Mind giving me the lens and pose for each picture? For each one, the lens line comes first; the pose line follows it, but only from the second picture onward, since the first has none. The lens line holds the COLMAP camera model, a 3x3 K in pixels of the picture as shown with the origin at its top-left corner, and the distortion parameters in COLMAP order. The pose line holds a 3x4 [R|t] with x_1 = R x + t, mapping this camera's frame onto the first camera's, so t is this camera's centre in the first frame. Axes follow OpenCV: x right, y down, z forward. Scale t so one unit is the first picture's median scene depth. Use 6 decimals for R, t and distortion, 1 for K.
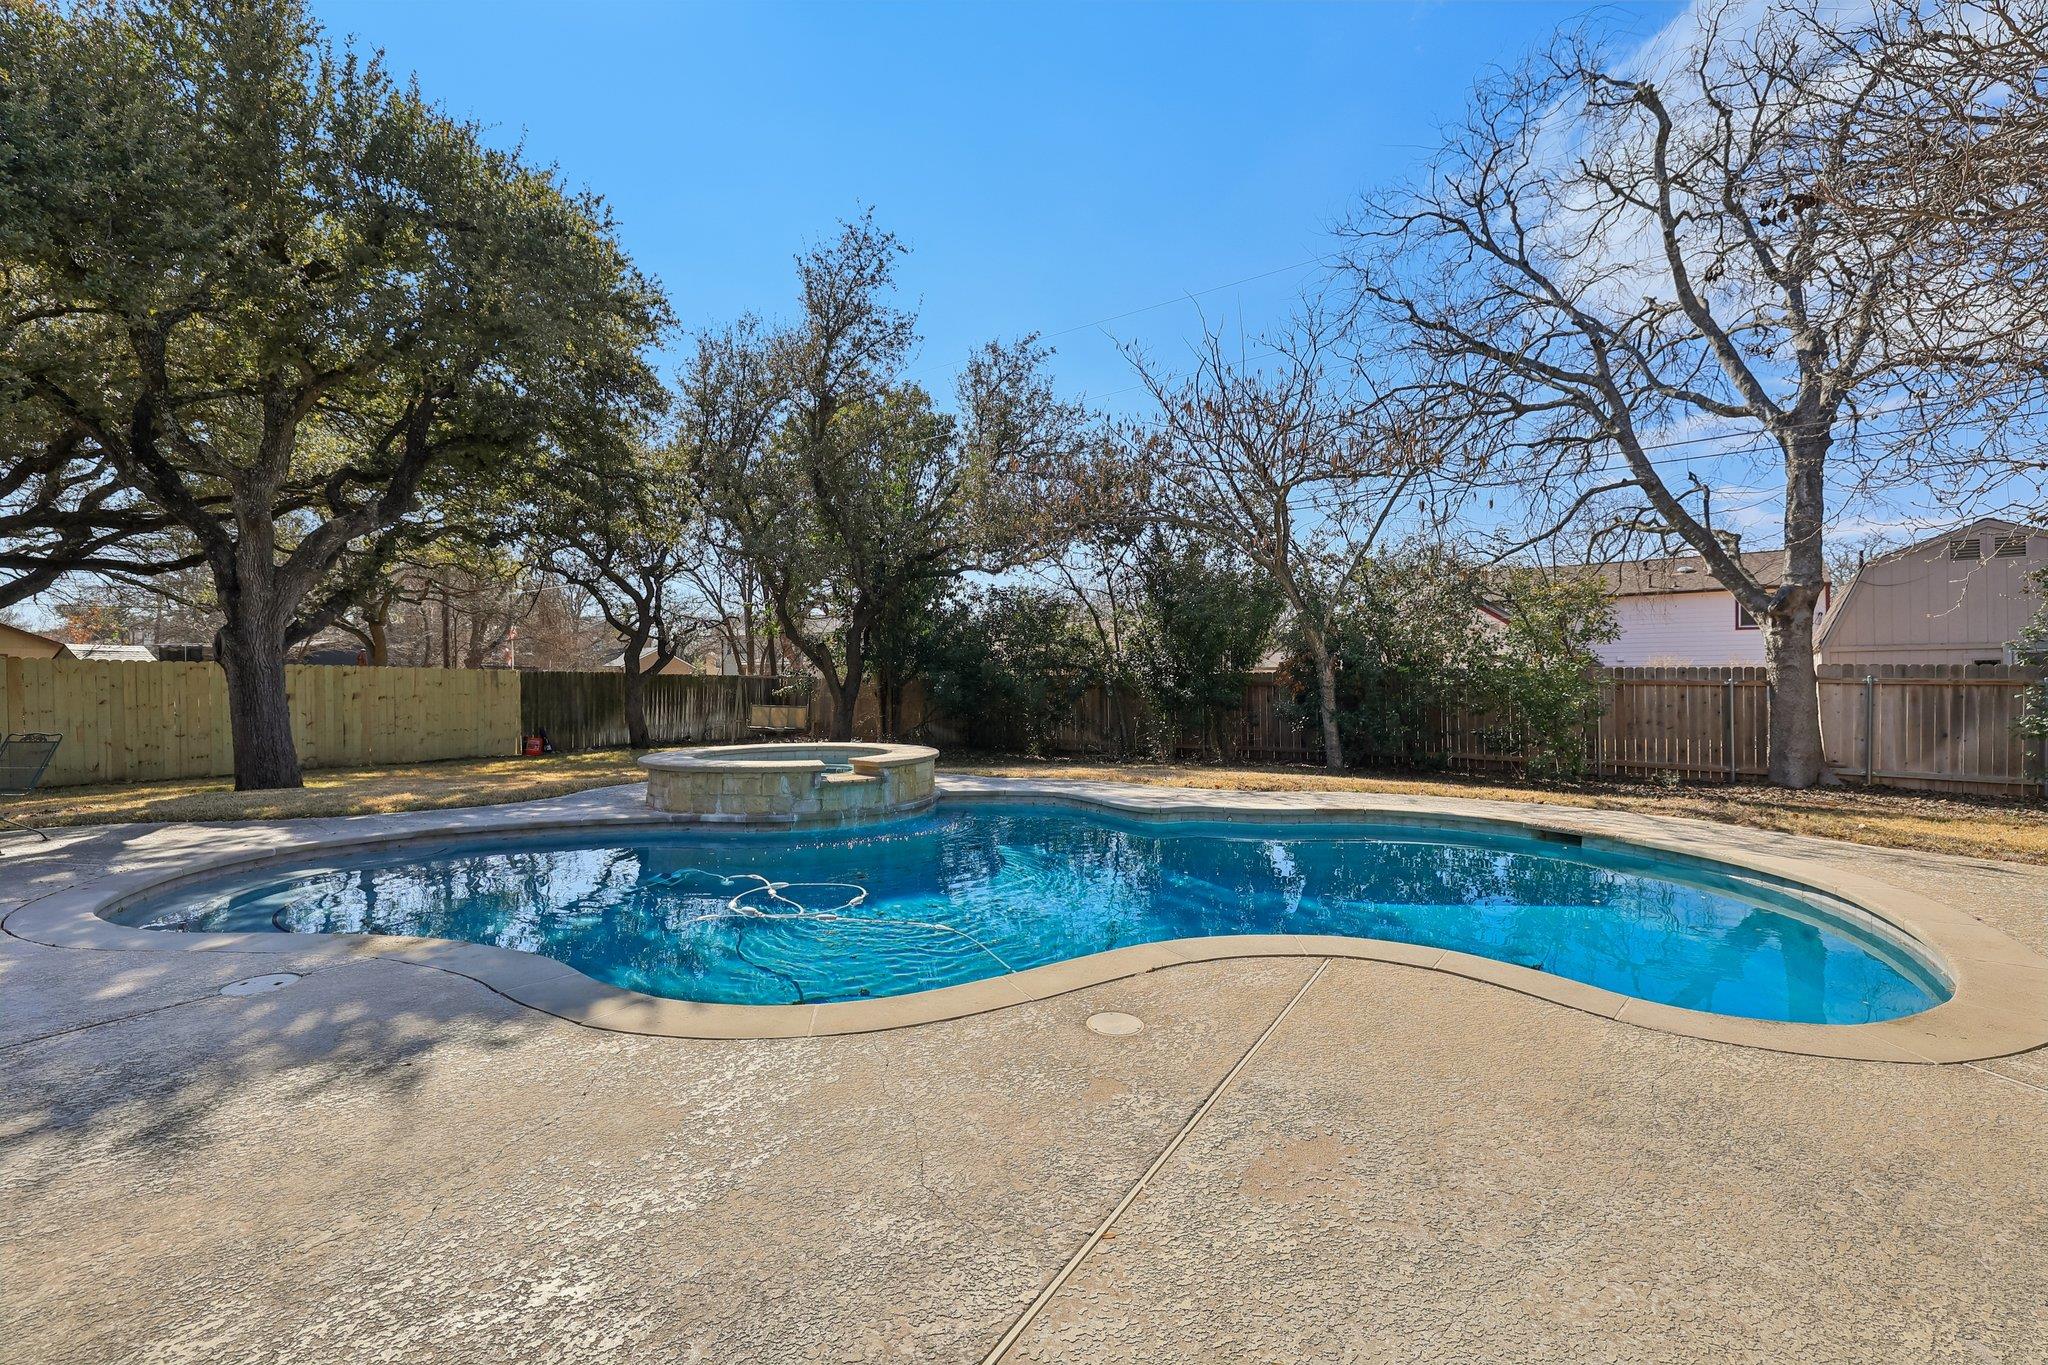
lens RADIAL K [[868.6, 0, 1030.9], [0, 868.6, 678.4], [0, 0, 1]] dist [-0.003631, 0.000095]
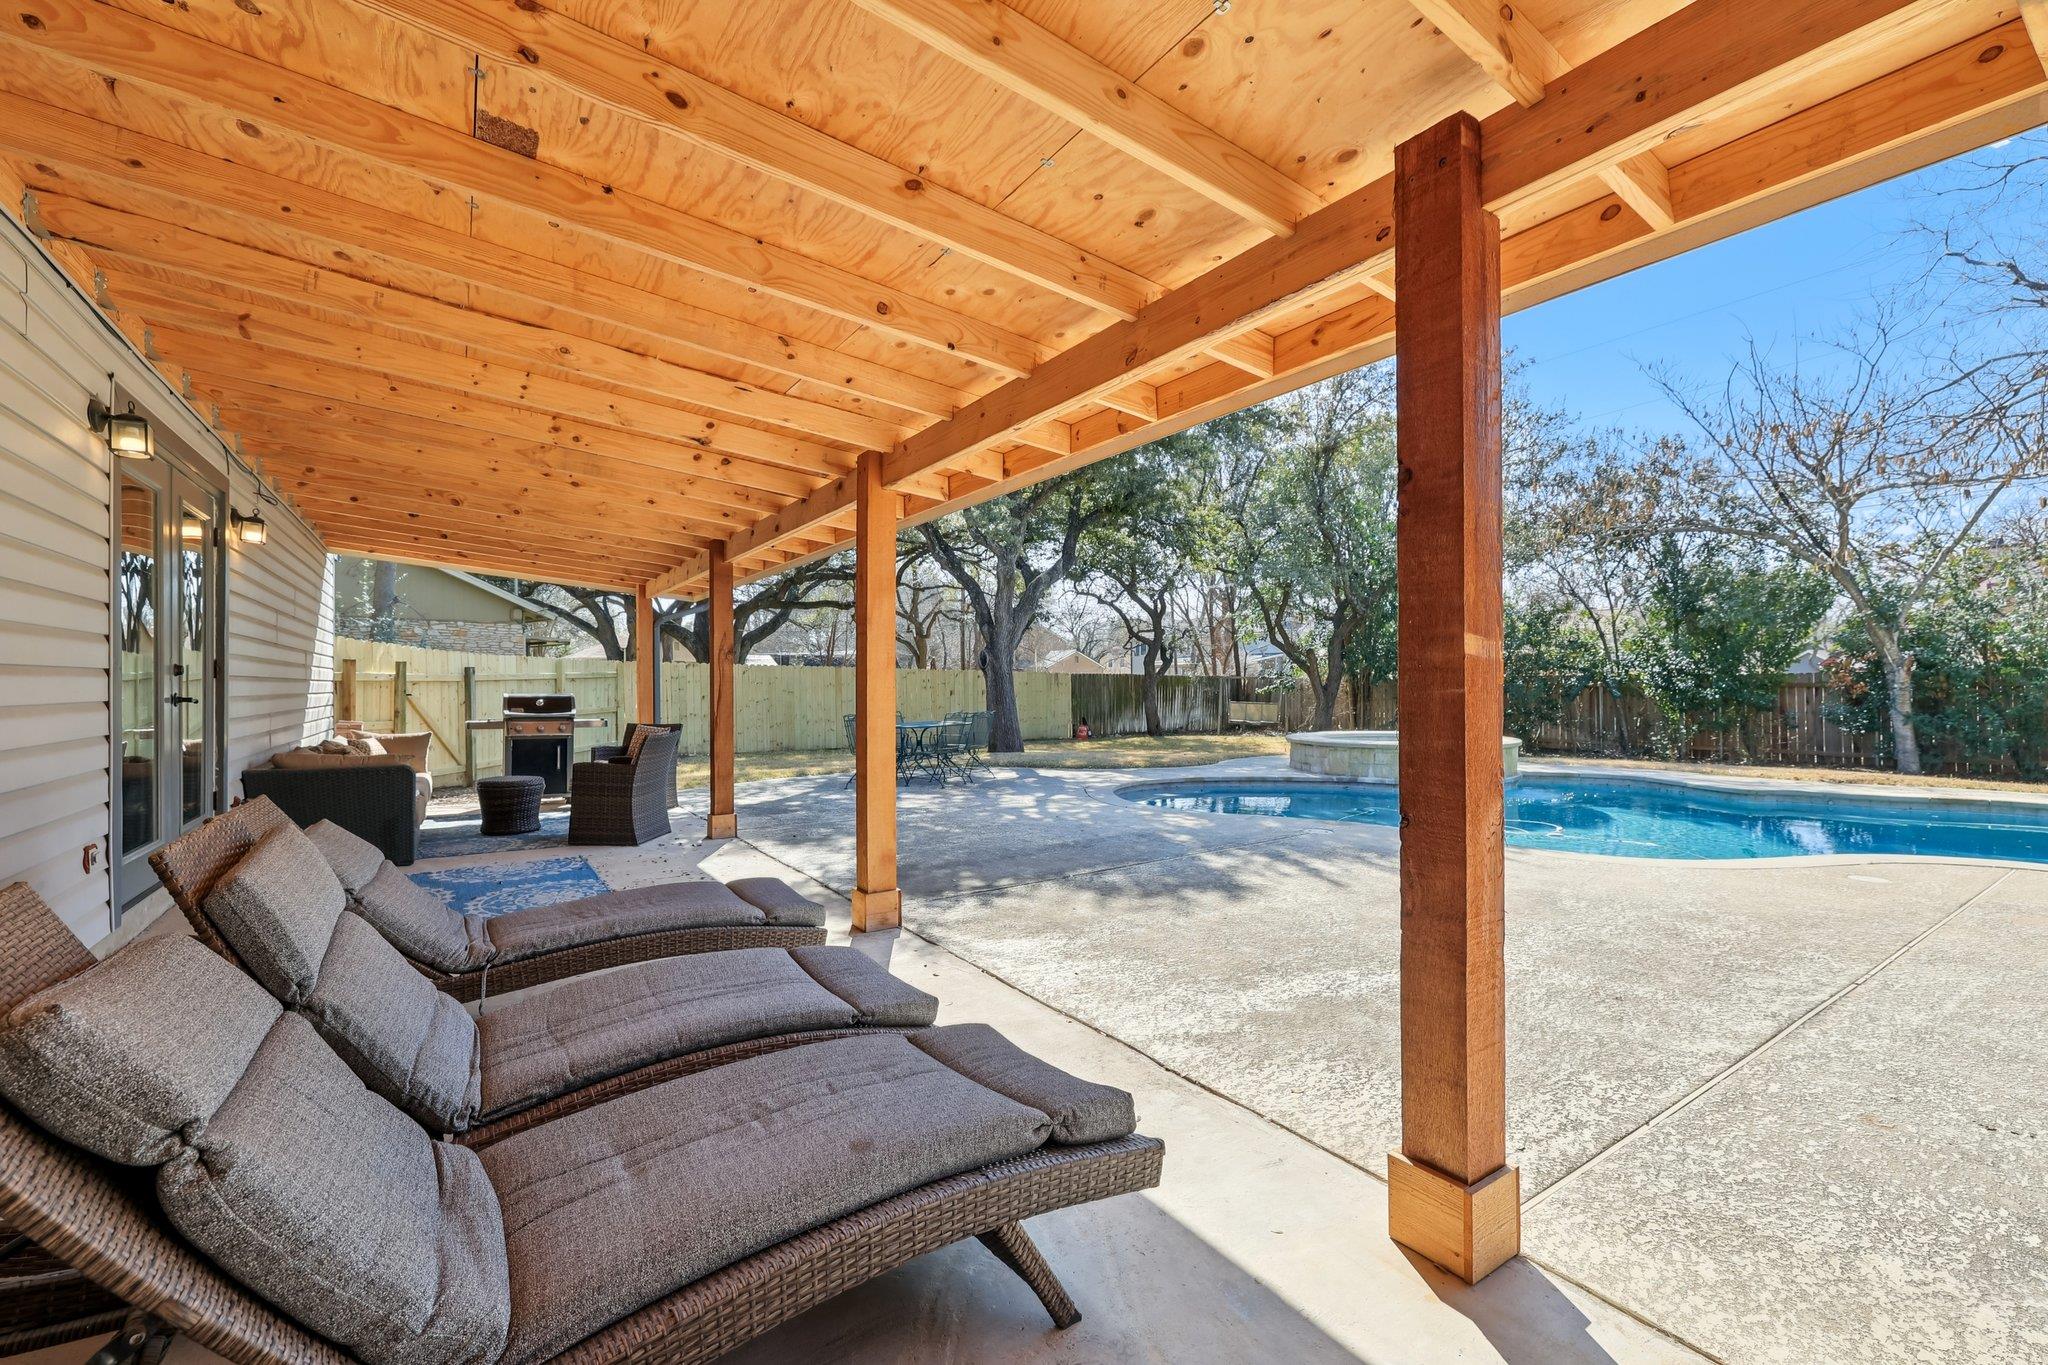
lens RADIAL K [[868.6, 0, 1022.7], [0, 868.6, 679.4], [0, 0, 1]] dist [-0.003631, 0.000095]
pose [[0.913209, -0.000236, -0.407491, -0.127099], [0.001889, 0.999992, 0.003654, -0.004854], [0.407486, -0.004106, 0.913202, -0.223207]]
